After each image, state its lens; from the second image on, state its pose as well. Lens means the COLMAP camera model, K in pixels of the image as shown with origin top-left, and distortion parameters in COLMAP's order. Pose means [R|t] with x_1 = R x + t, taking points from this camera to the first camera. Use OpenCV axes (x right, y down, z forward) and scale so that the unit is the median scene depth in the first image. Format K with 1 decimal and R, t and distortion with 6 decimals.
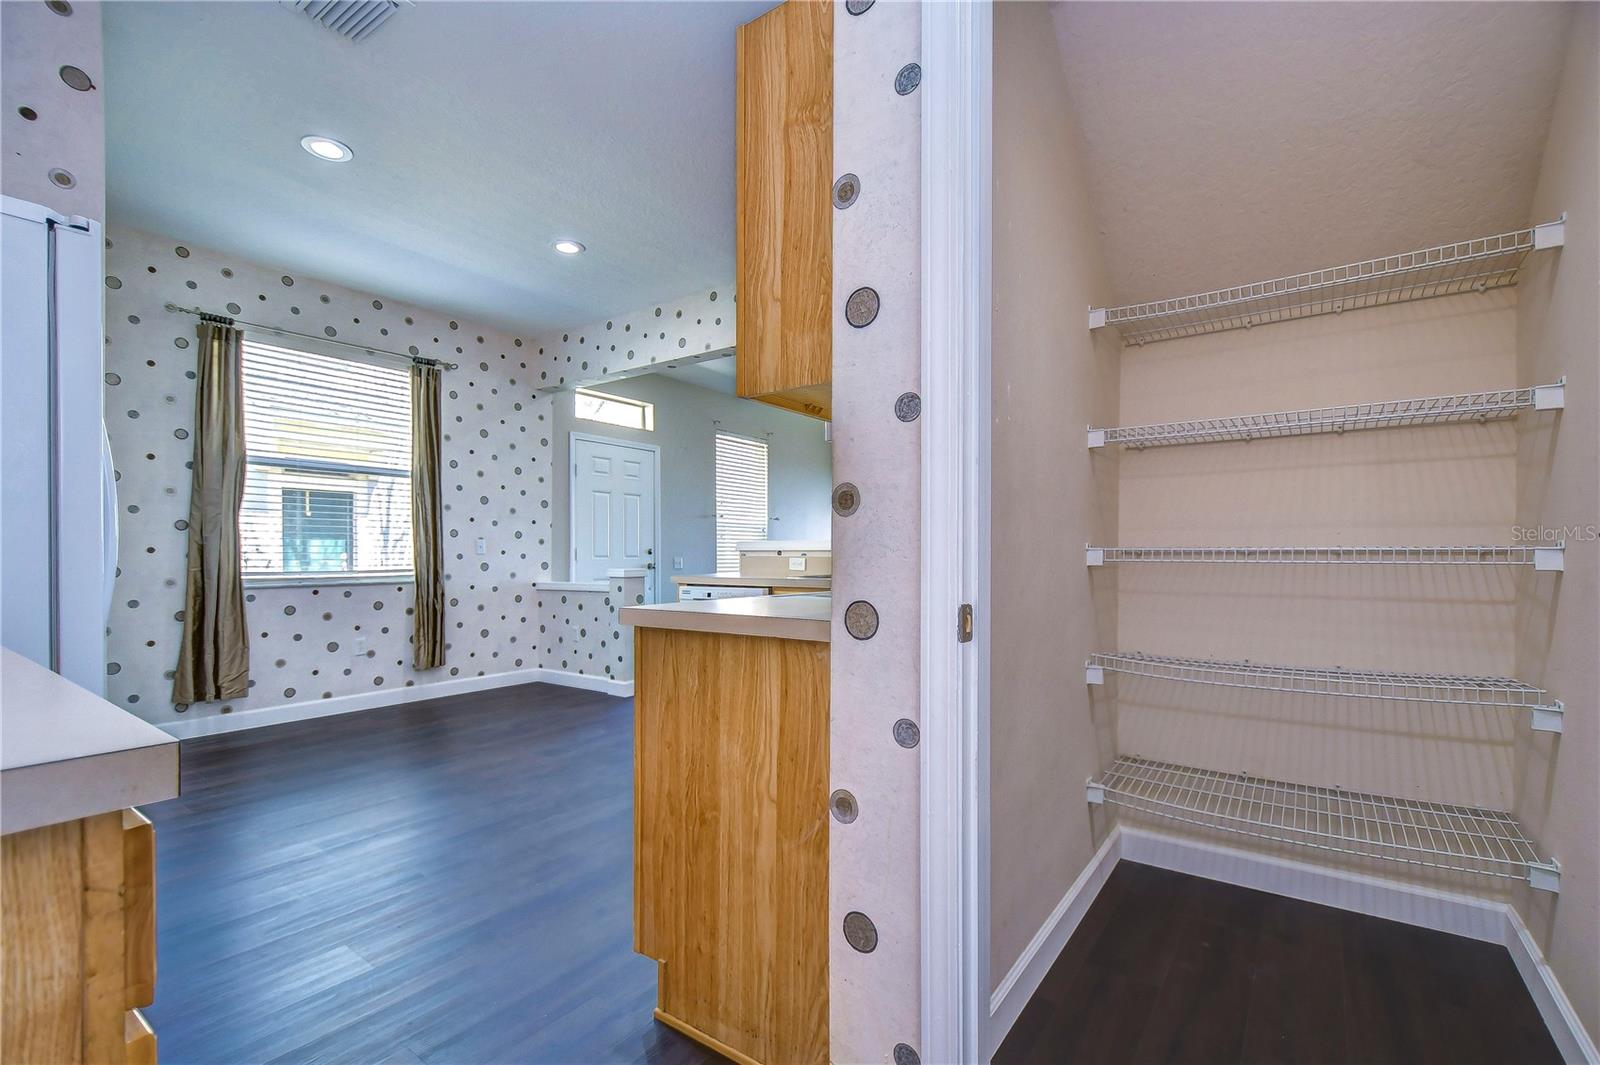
lens RADIAL K [[715.3, 0, 812.1], [0, 715.3, 559.0], [0, 0, 1]] dist [-0.000187, -0.004154]
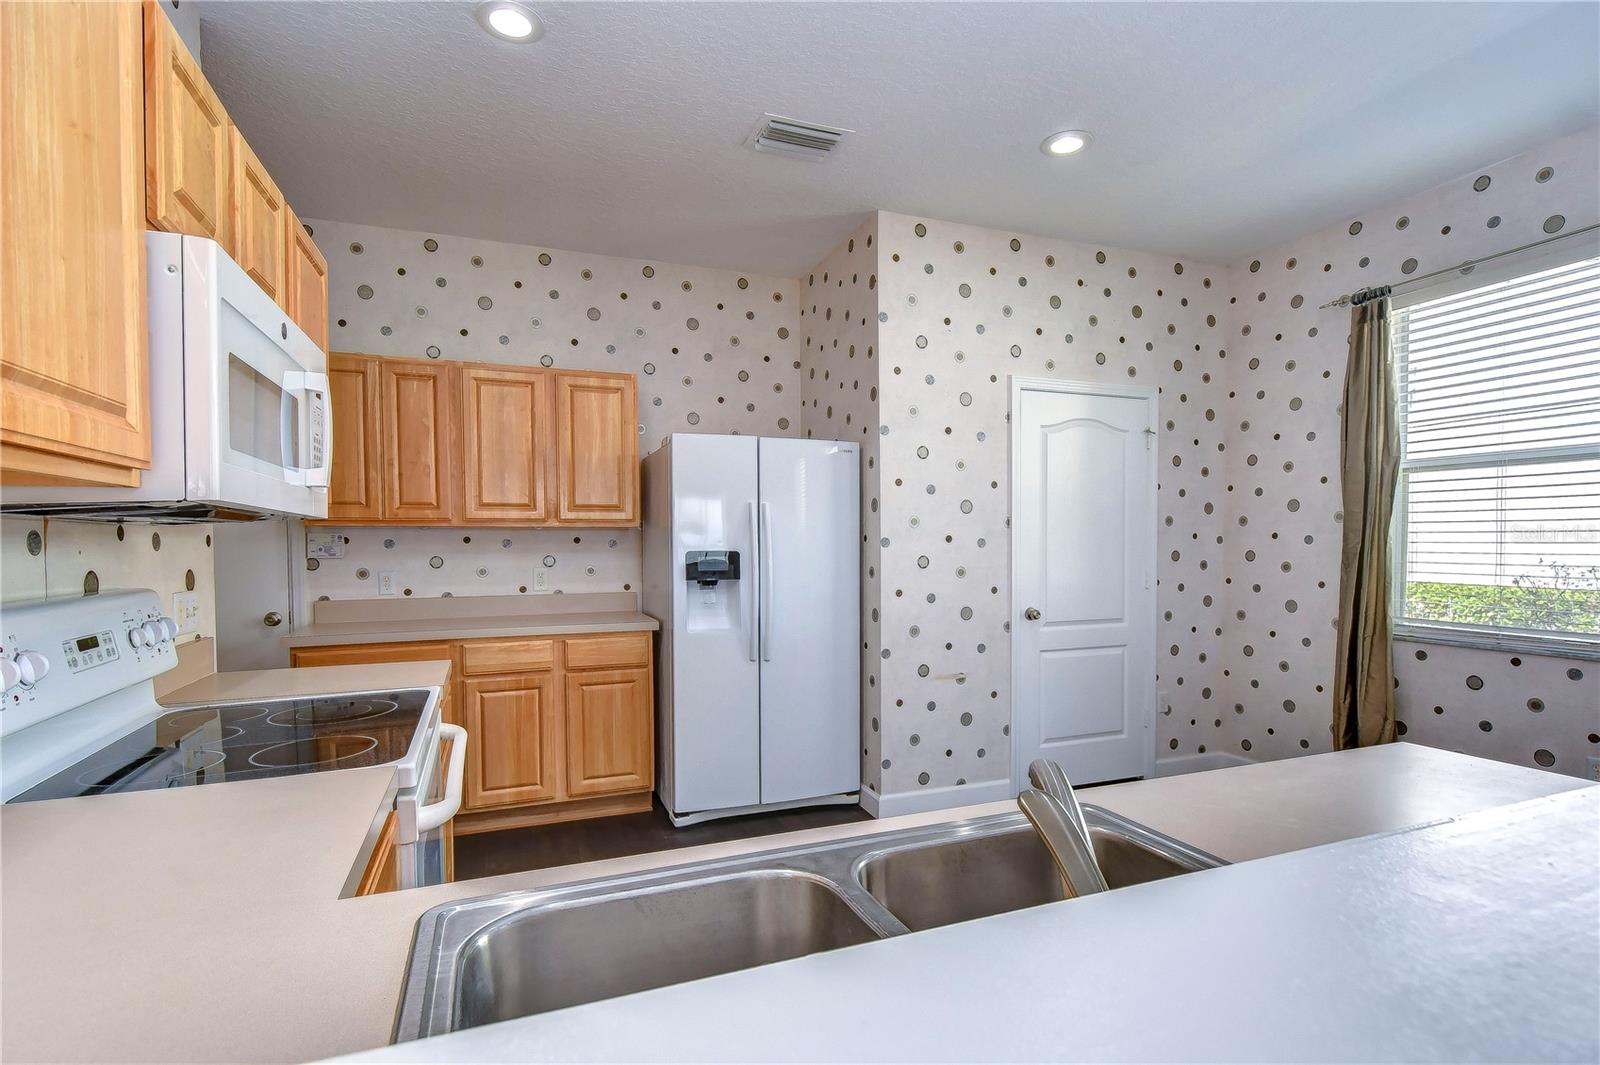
lens RADIAL K [[774.6, 0, 800.4], [0, 774.6, 564.8], [0, 0, 1]] dist [0.010770, -0.010107]
pose [[-0.556020, 0.024618, -0.830804, 0.186616], [-0.001605, 0.999528, 0.030692, -0.050390], [0.831168, 0.018399, -0.555718, 0.755761]]
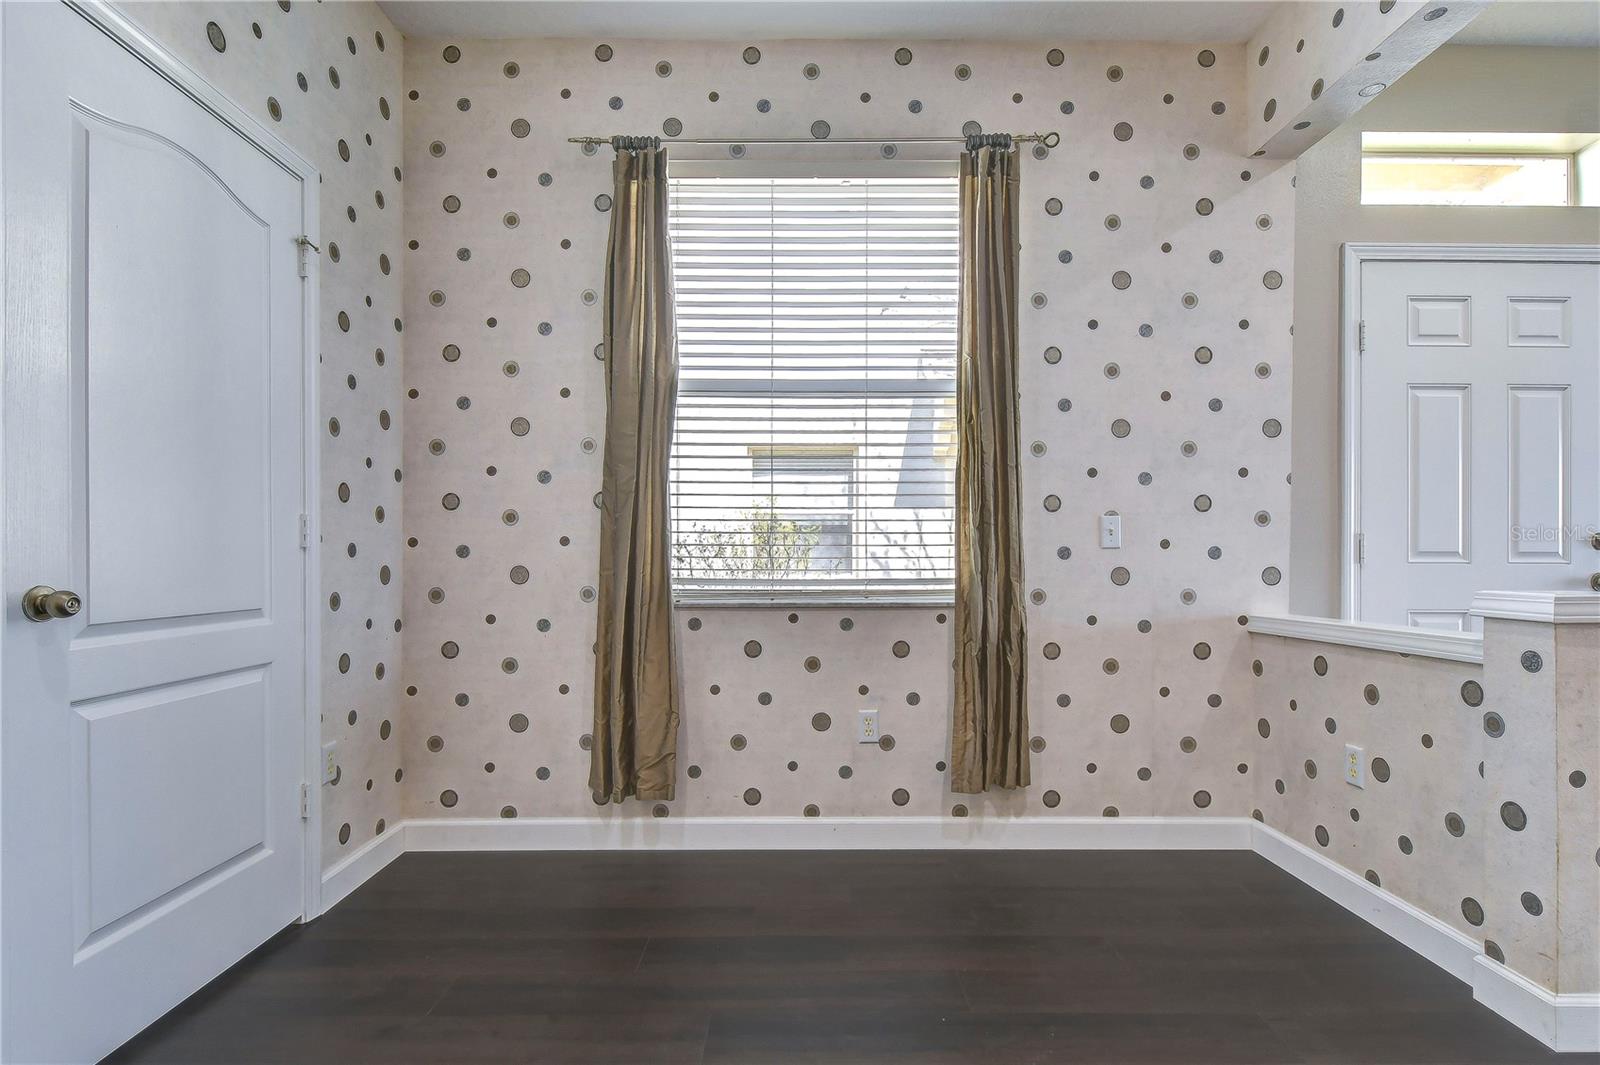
lens RADIAL K [[774.6, 0, 797.7], [0, 774.6, 565.4], [0, 0, 1]] dist [0.010770, -0.010107]
pose [[0.581500, 0.006060, -0.813524, -0.188703], [-0.005828, 0.999978, 0.003283, 0.003941], [0.813526, 0.002832, 0.581522, 0.582317]]
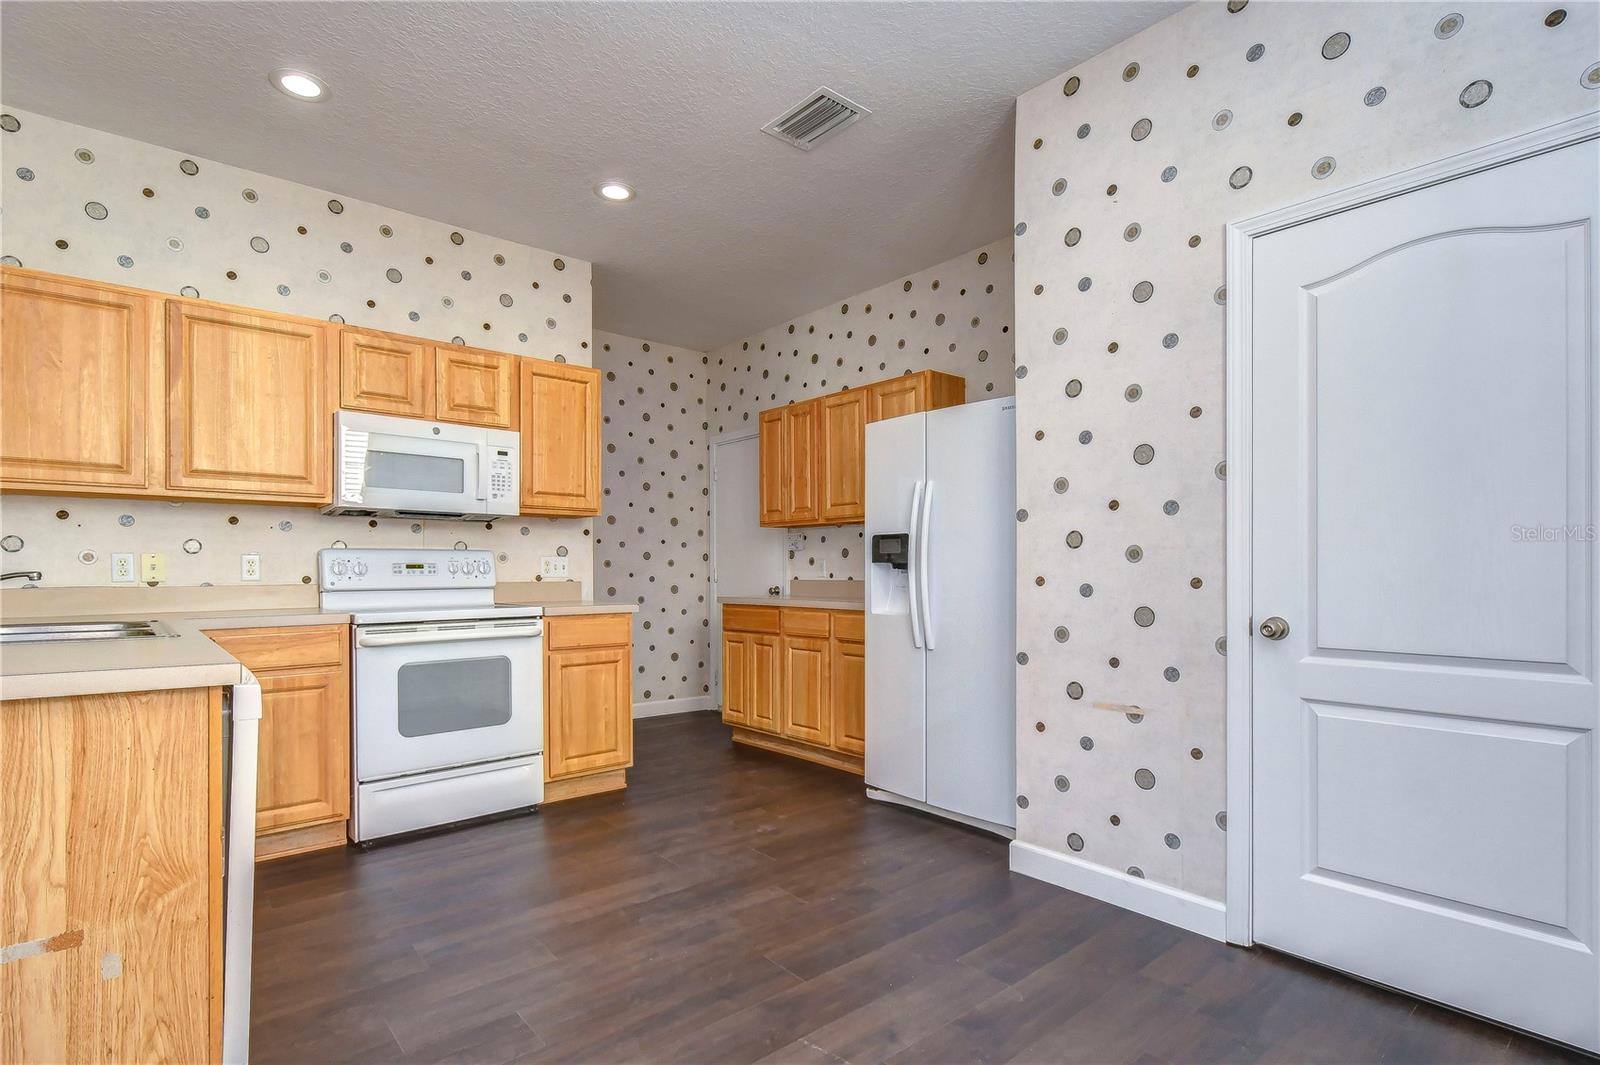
lens RADIAL K [[774.6, 0, 804.6], [0, 774.6, 569.5], [0, 0, 1]] dist [0.010770, -0.010107]
pose [[-0.972070, 0.000570, 0.234691, -0.410421], [0.002375, 0.999970, 0.007405, -0.015935], [-0.234679, 0.007756, -0.972042, 0.993635]]
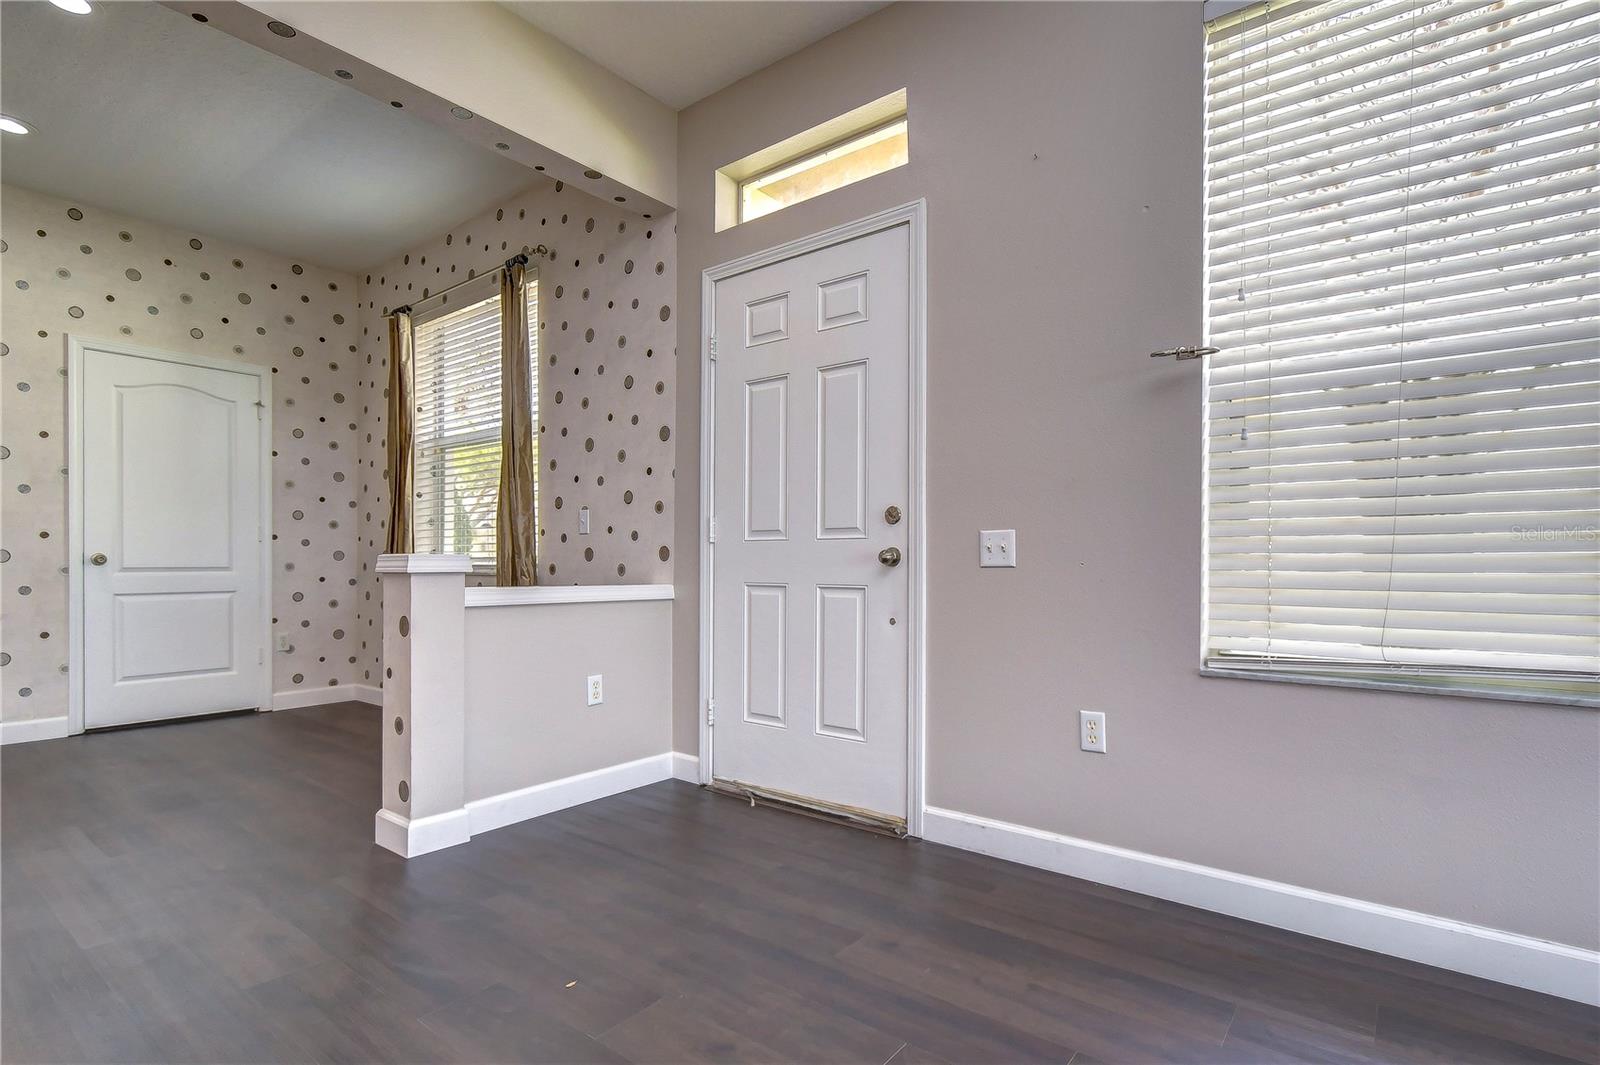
lens RADIAL K [[774.6, 0, 795.7], [0, 774.6, 563.8], [0, 0, 1]] dist [0.010770, -0.010107]
pose [[-0.047467, 0.002977, -0.998868, 0.206269], [-0.006905, 0.999971, 0.003308, 0.016622], [0.998849, 0.007054, -0.047445, 1.281151]]
